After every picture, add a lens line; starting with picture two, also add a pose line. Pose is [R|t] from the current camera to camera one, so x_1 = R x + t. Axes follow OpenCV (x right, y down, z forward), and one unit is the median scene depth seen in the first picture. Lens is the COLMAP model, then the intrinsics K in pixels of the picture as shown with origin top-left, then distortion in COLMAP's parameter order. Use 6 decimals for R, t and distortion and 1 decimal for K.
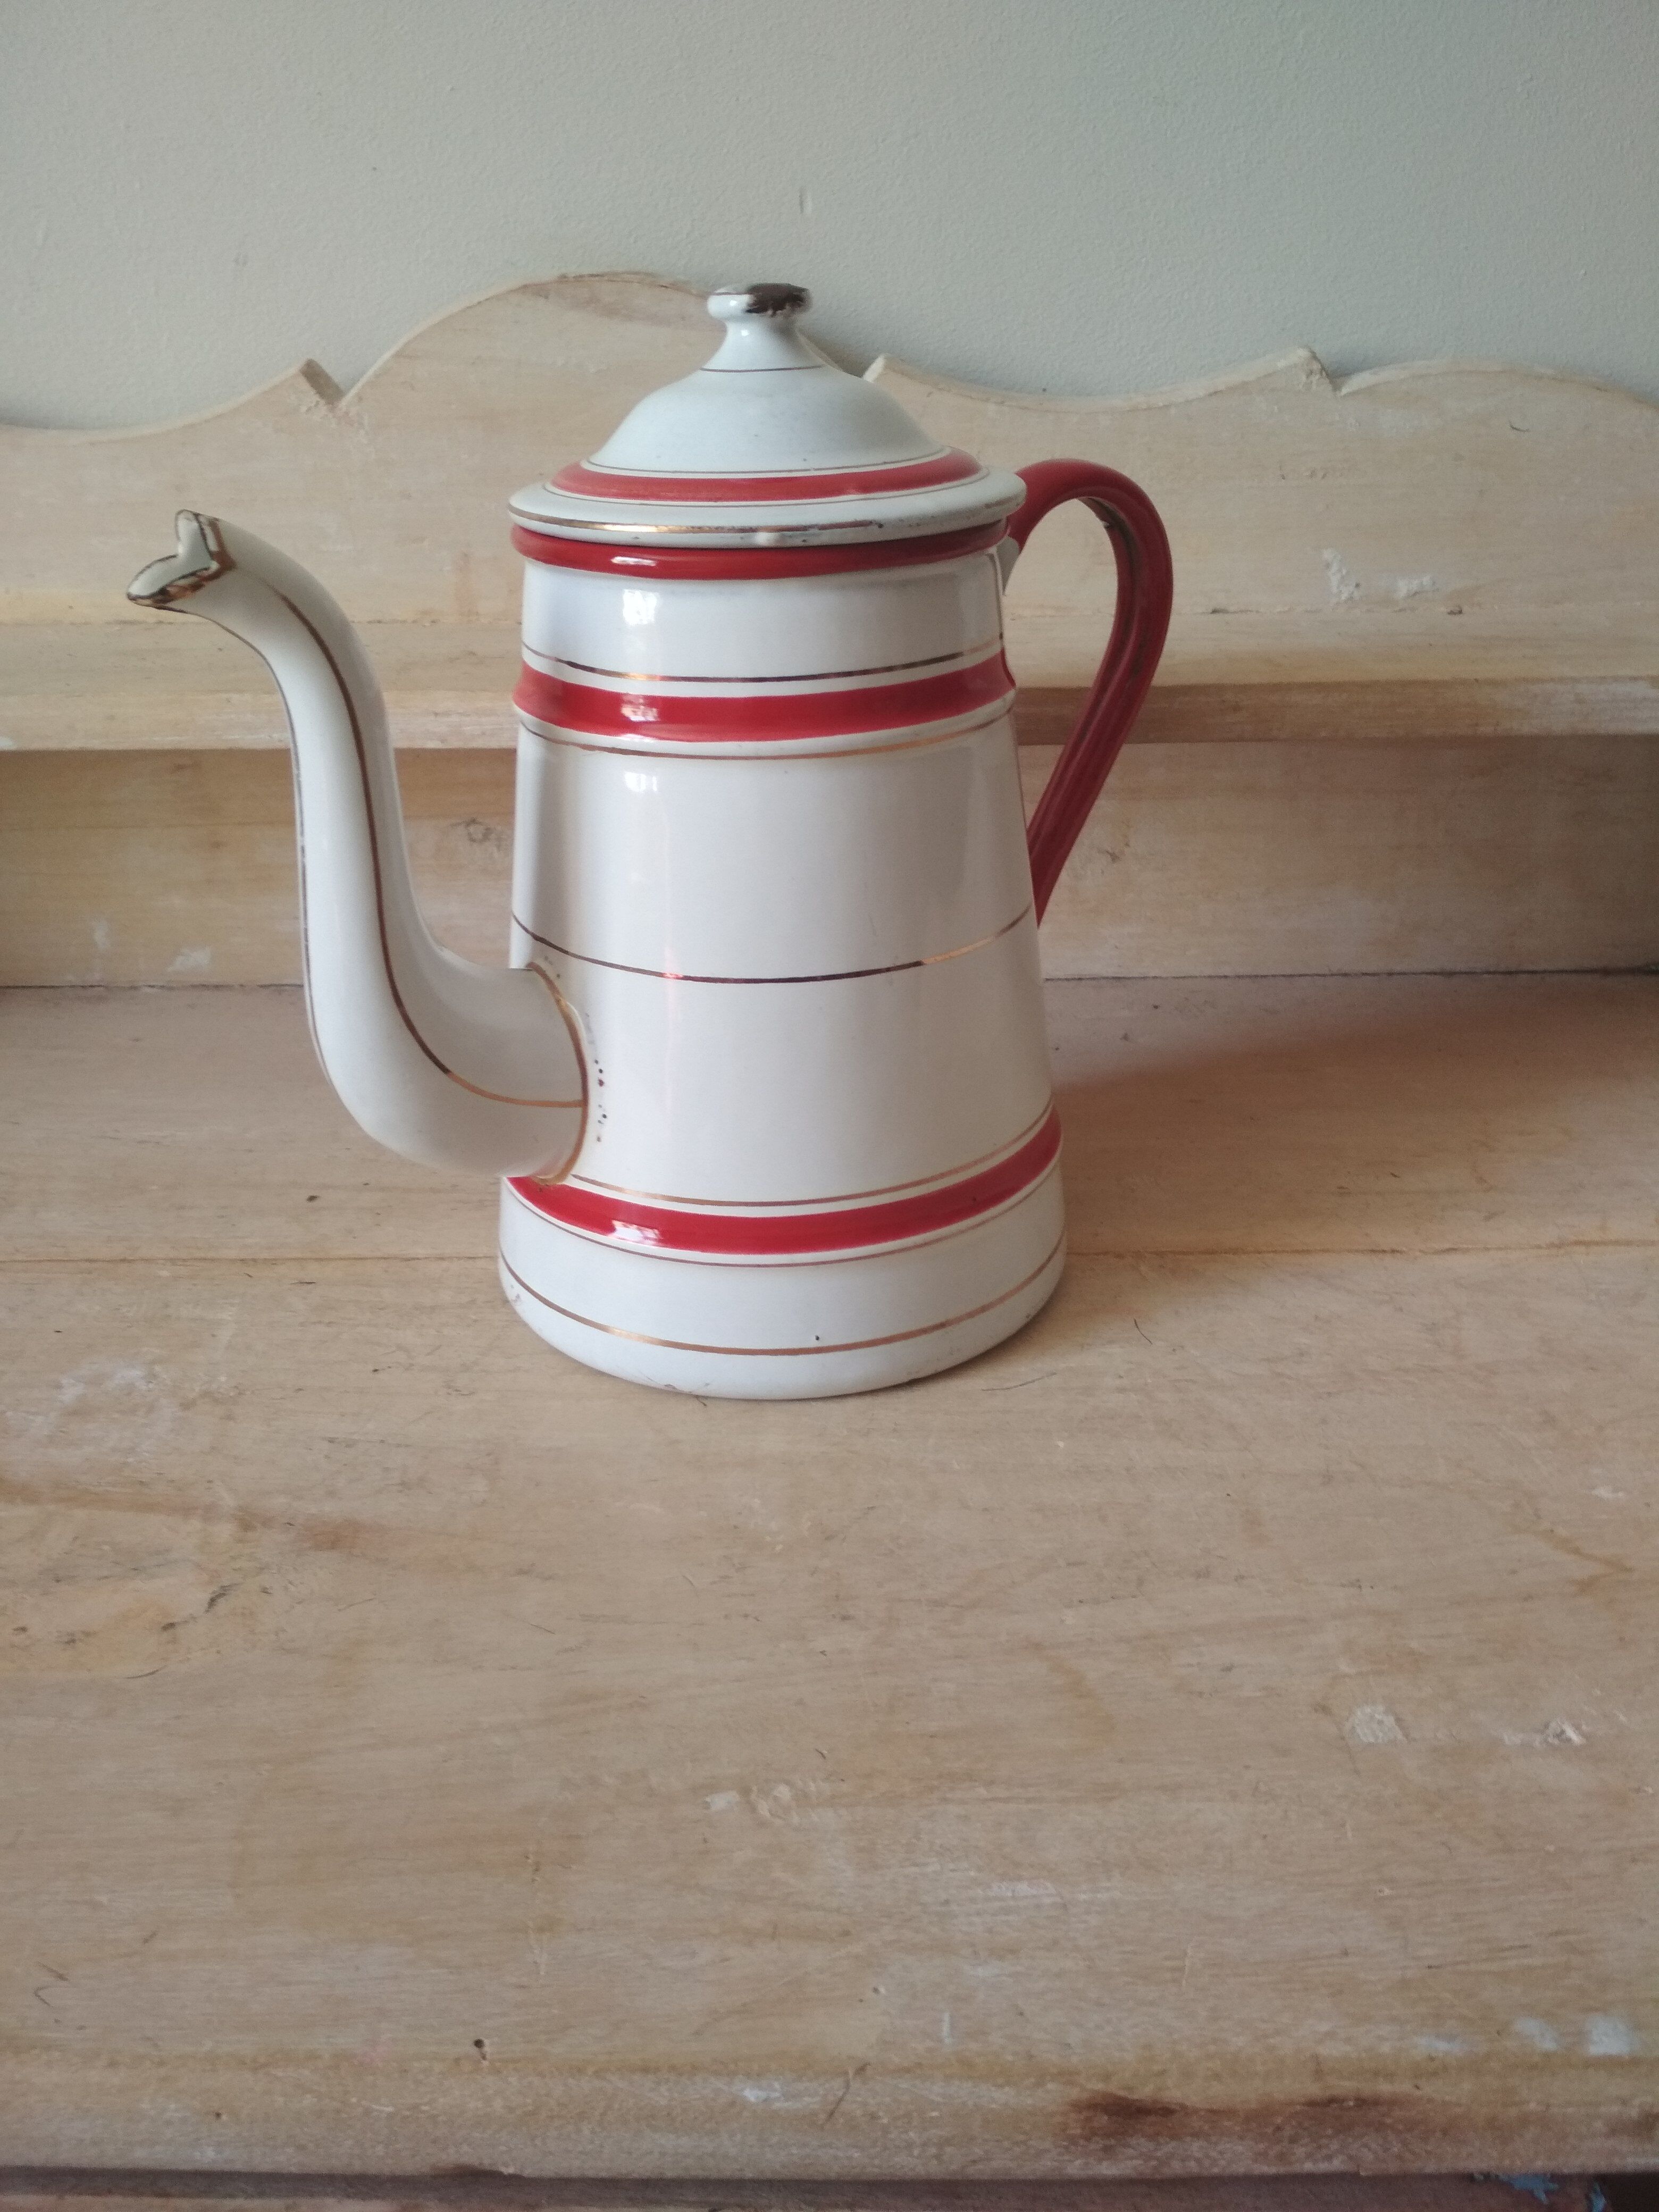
lens RADIAL K [[2004.2, 0, 829.5], [0, 2004.2, 1106.0], [0, 0, 1]] dist [0.092244, -0.225189]
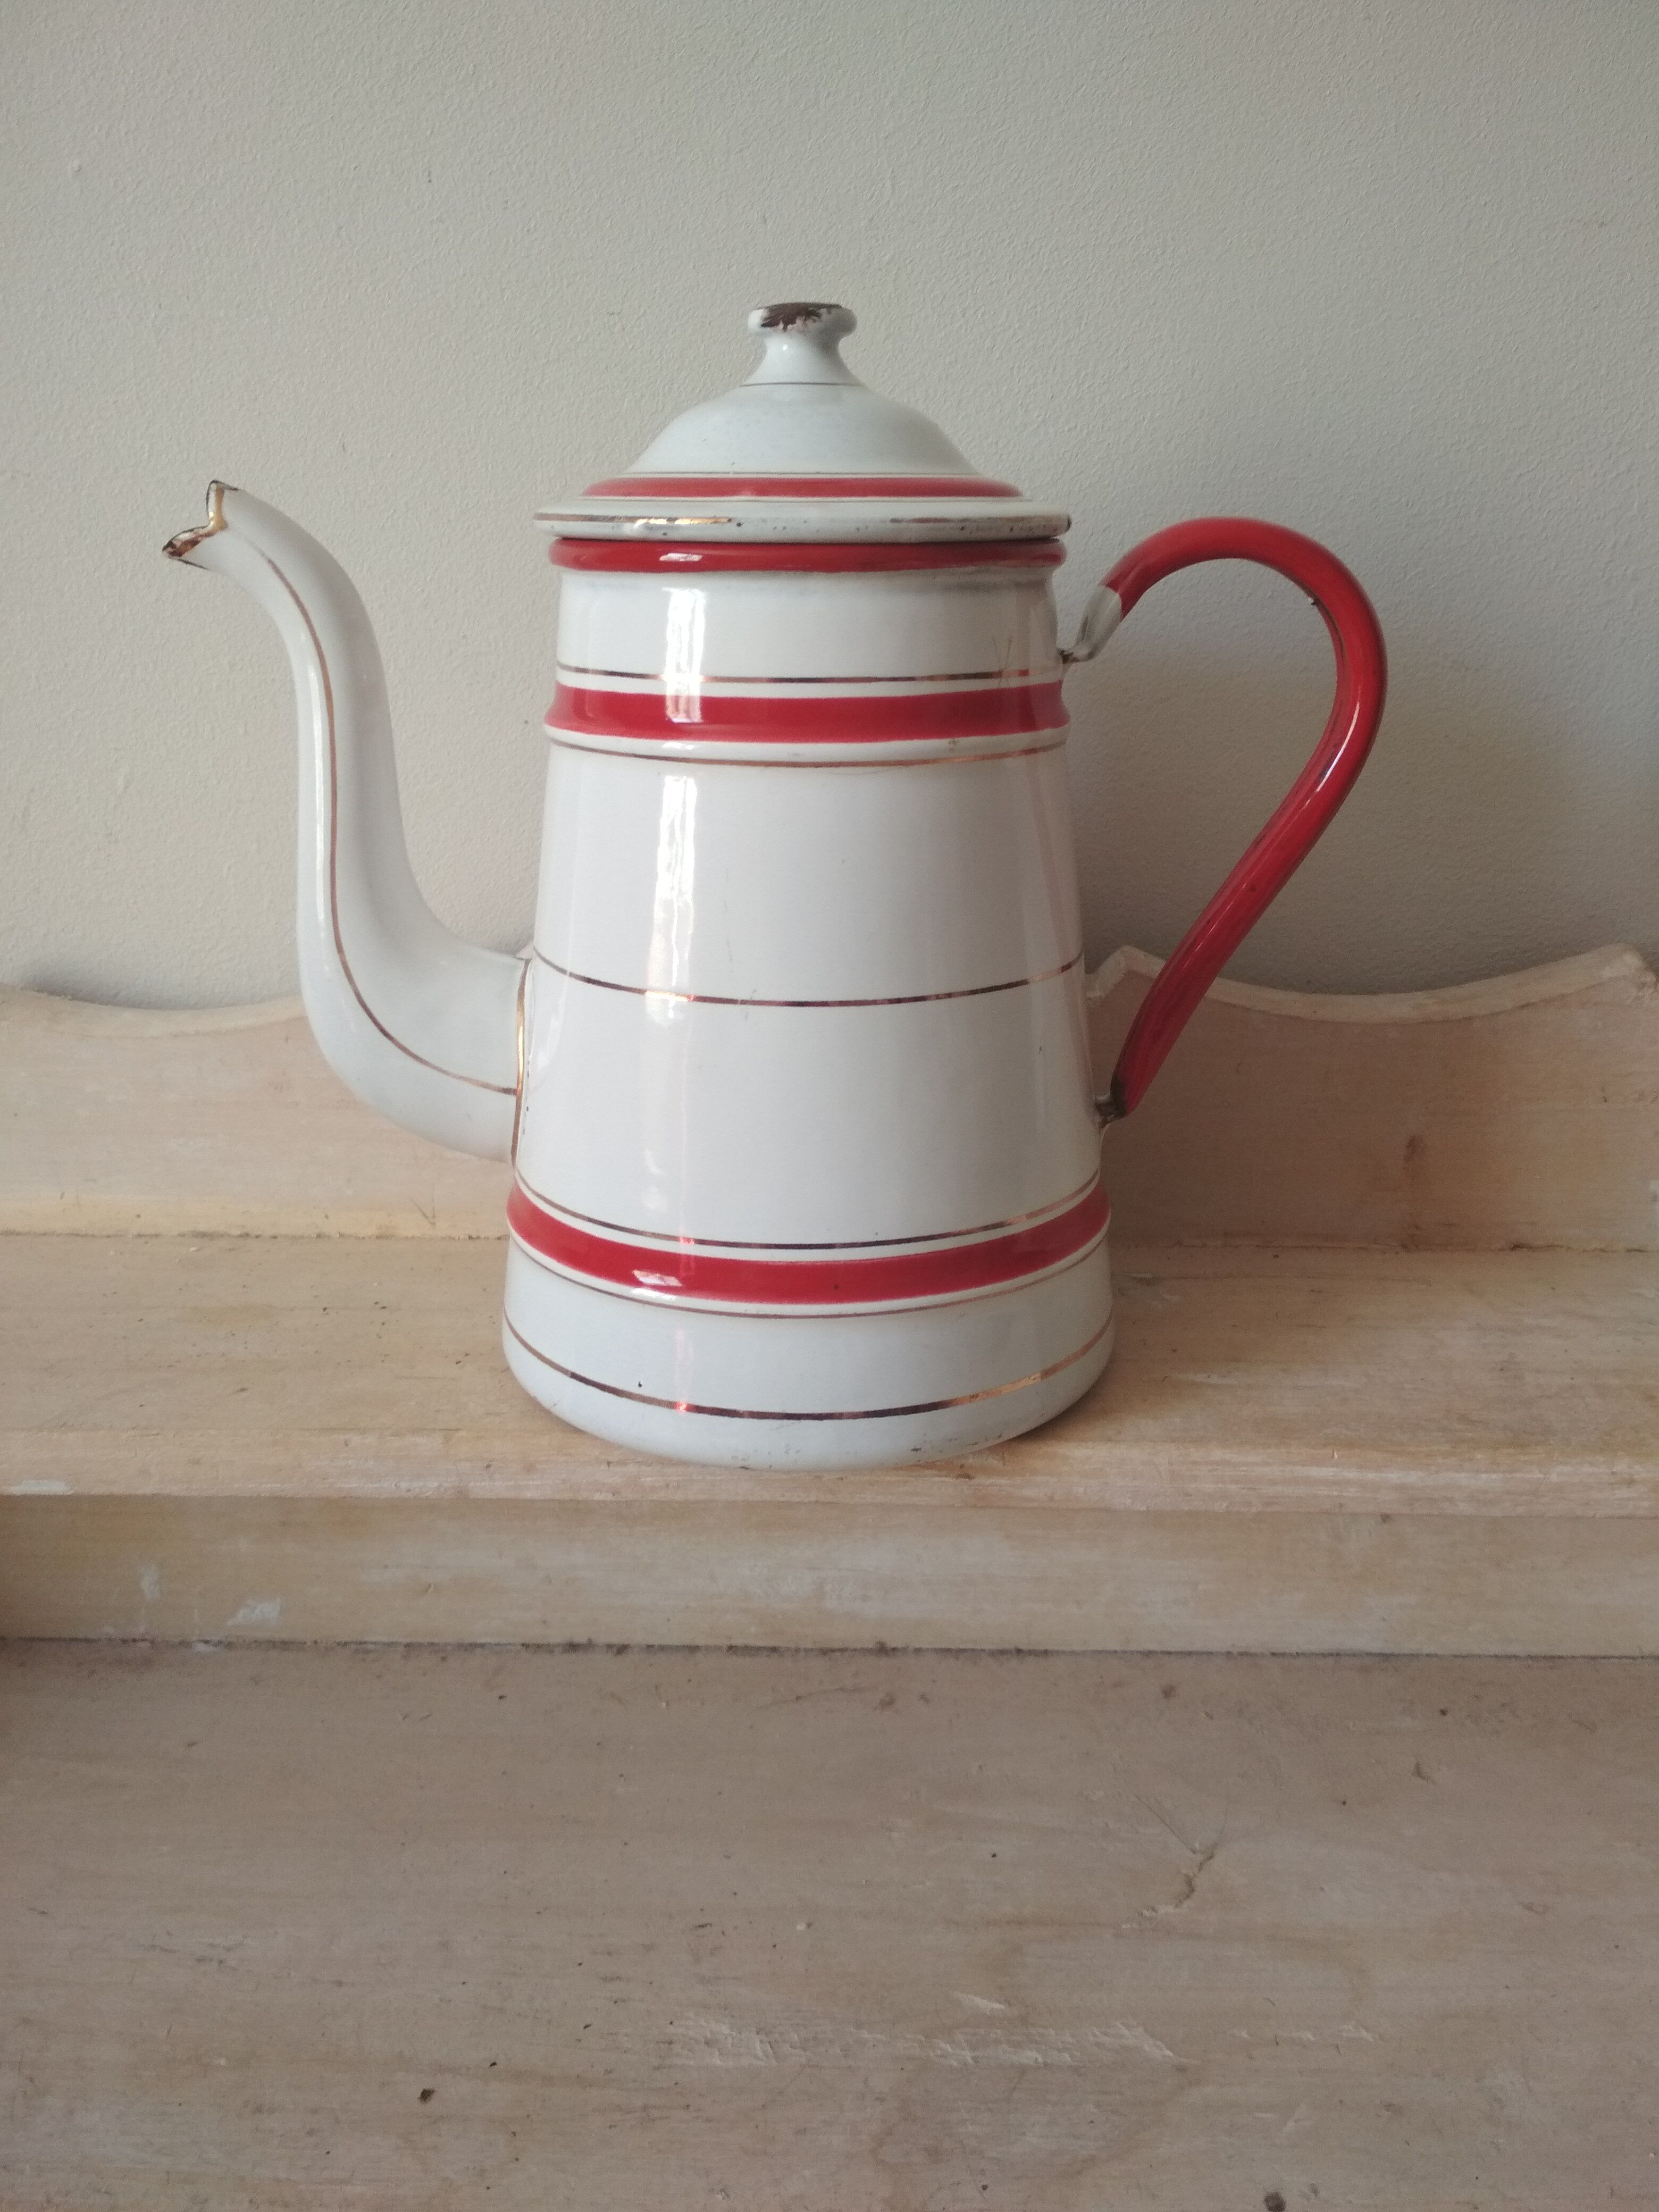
lens RADIAL K [[2007.3, 0, 824.5], [0, 2007.3, 1103.4], [0, 0, 1]] dist [0.085786, -0.217518]
pose [[0.999885, 0.015119, 0.001398, -0.096443], [-0.014901, 0.994803, -0.100718, -0.217500], [-0.002914, 0.100685, 0.994914, 0.170146]]
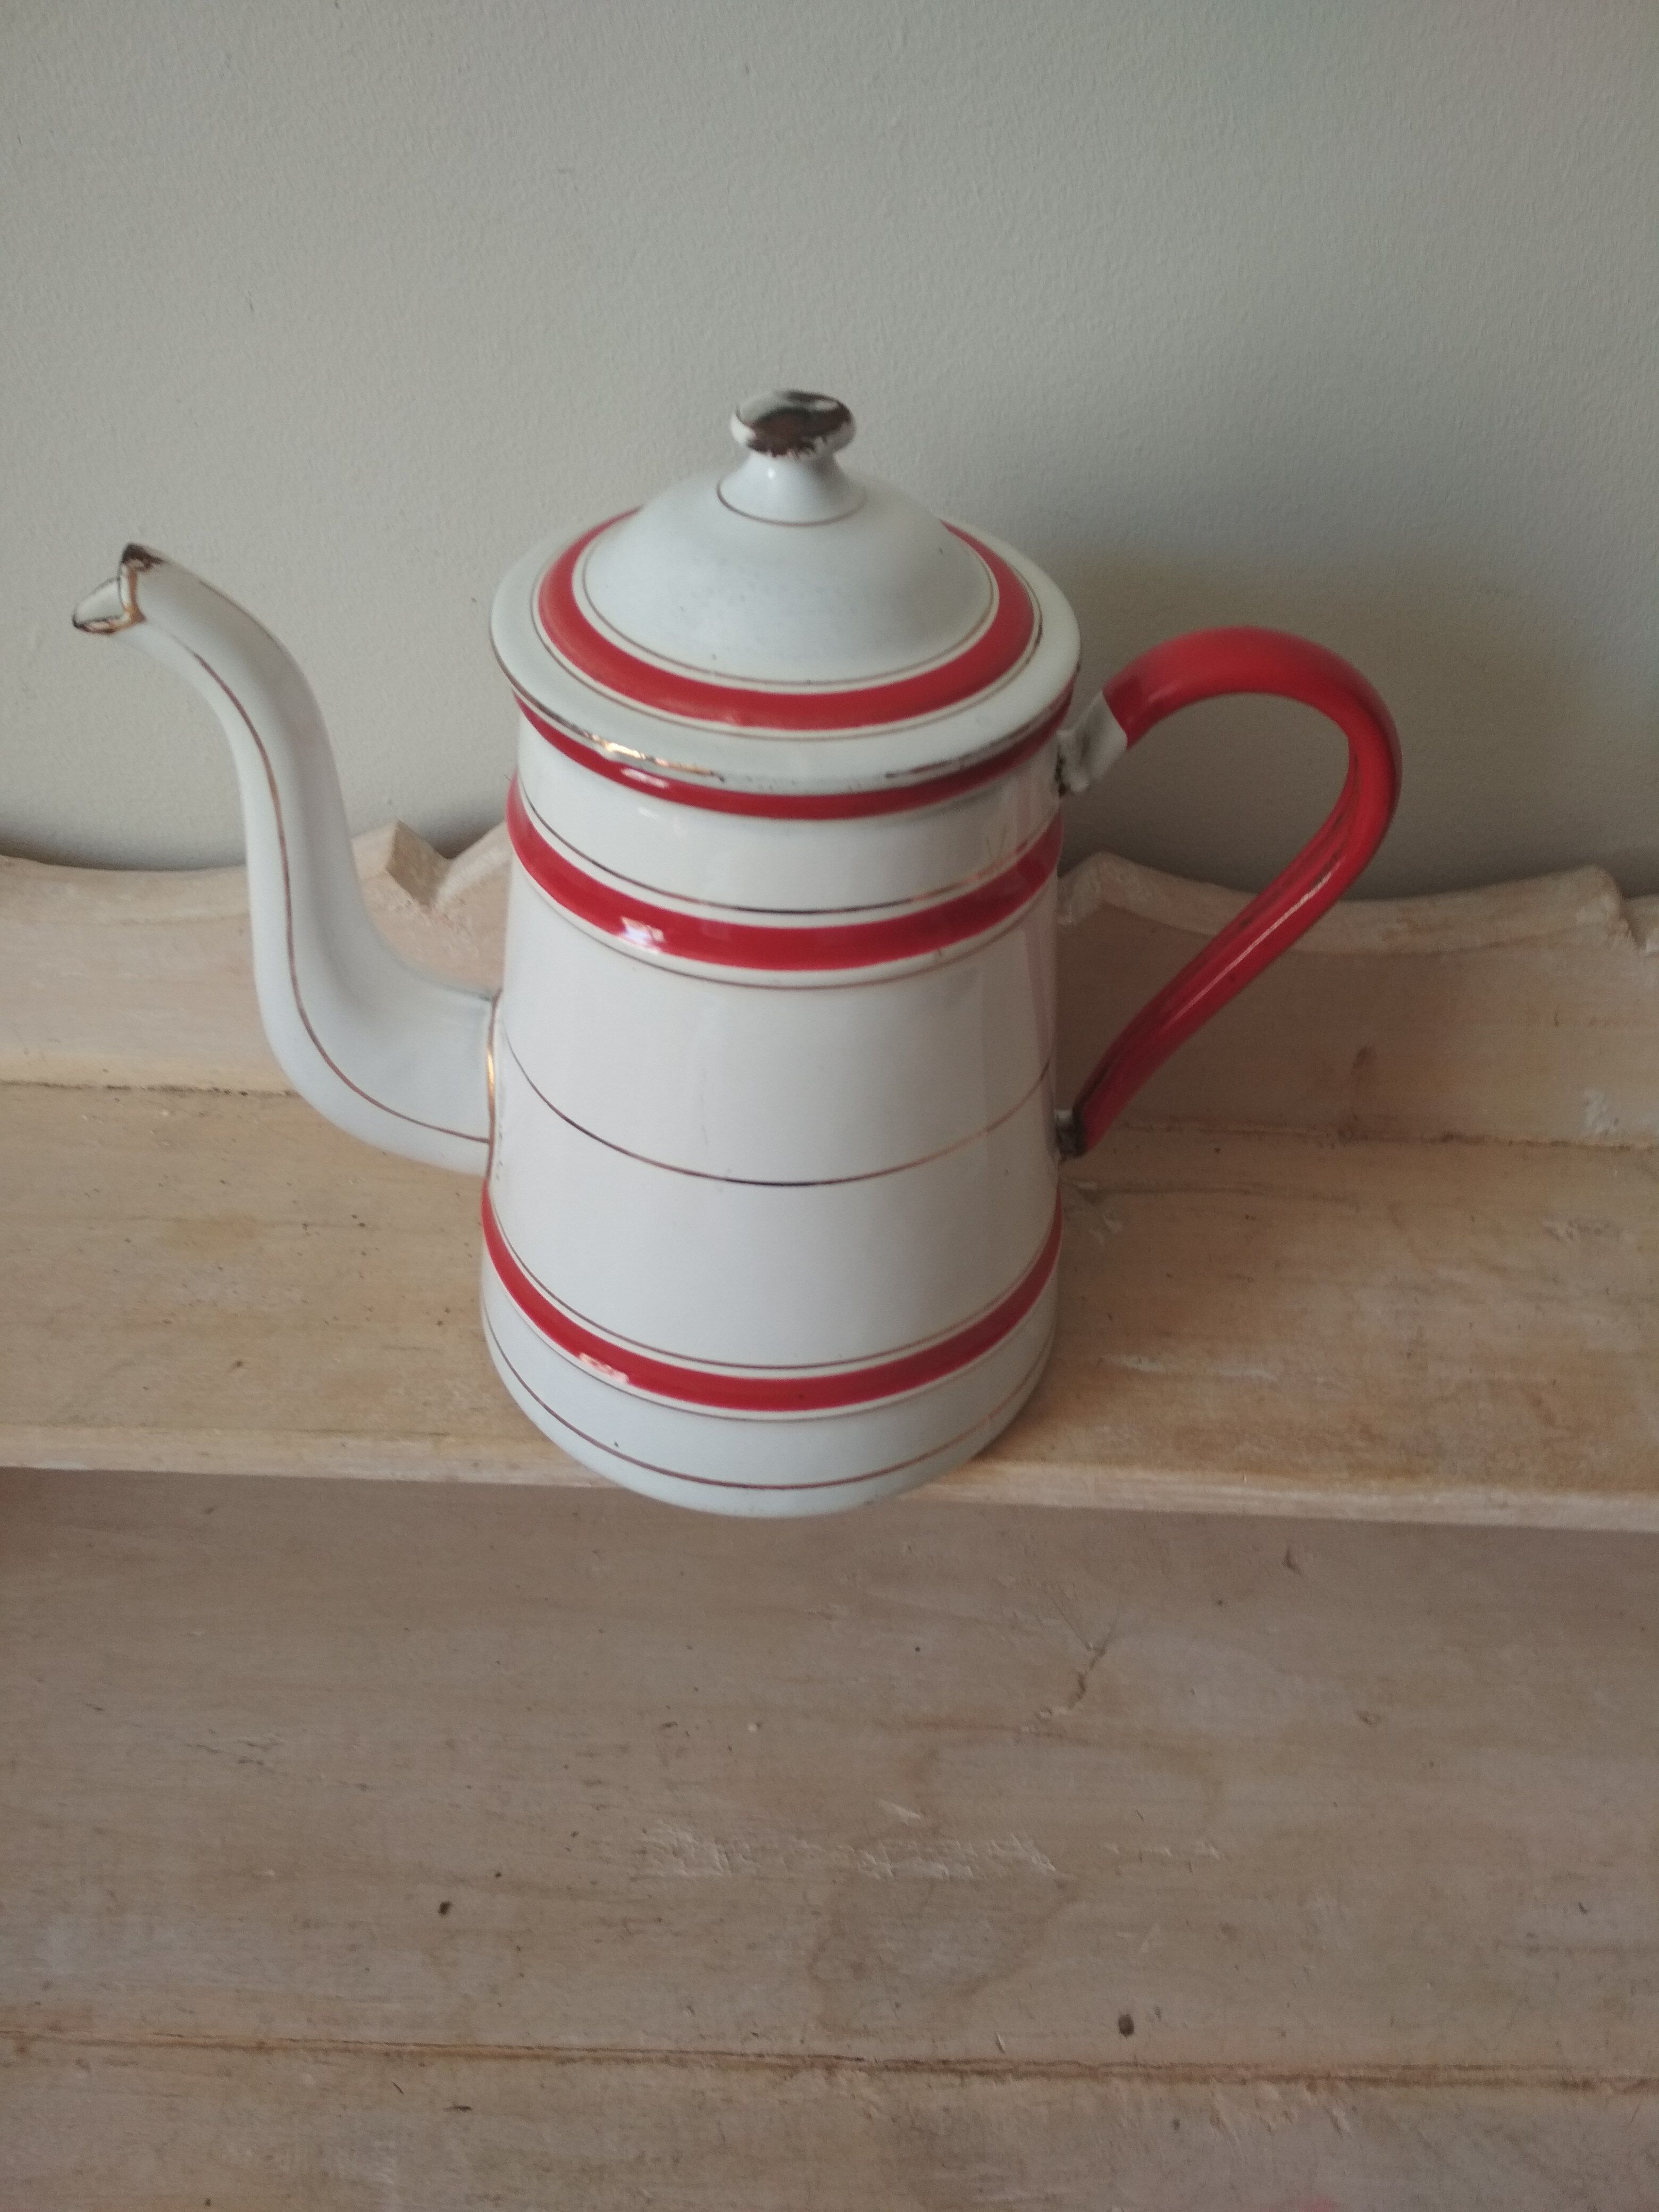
lens RADIAL K [[2004.2, 0, 829.5], [0, 2004.2, 1106.0], [0, 0, 1]] dist [0.092244, -0.225189]
pose [[0.998334, 0.034300, 0.046395, -0.115718], [-0.047497, 0.945089, 0.323342, -0.529253], [-0.032757, -0.325007, 0.945144, 0.196452]]
